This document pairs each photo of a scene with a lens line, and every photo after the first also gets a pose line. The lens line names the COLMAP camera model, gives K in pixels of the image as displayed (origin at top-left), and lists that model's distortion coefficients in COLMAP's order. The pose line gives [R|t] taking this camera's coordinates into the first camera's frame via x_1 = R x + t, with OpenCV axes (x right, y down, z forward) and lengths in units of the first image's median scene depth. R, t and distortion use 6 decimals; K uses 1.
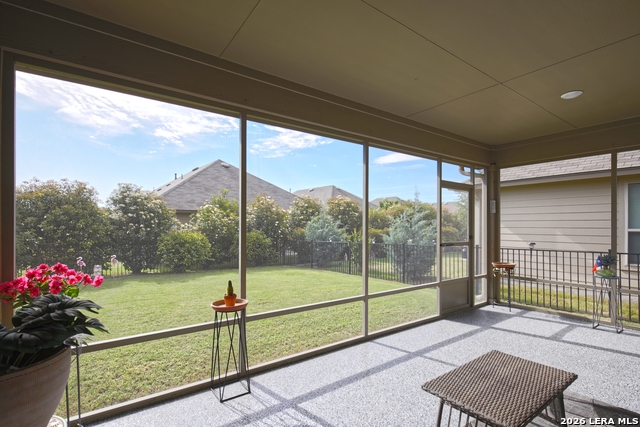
lens RADIAL K [[307.5, 0, 319.2], [0, 307.5, 225.0], [0, 0, 1]] dist [0.000451, -0.000104]
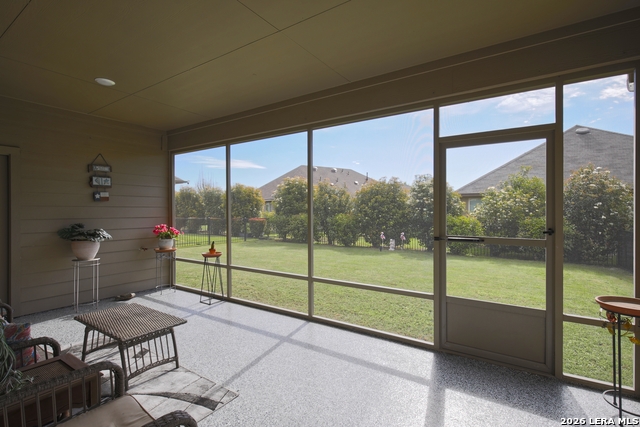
lens RADIAL K [[307.5, 0, 321.5], [0, 307.5, 216.1], [0, 0, 1]] dist [-0.000496, -0.000512]
pose [[0.347873, 0.012873, -0.937453, 1.138936], [0.010968, 0.999781, 0.017799, 0.006932], [0.937477, -0.016474, 0.347656, 0.686929]]
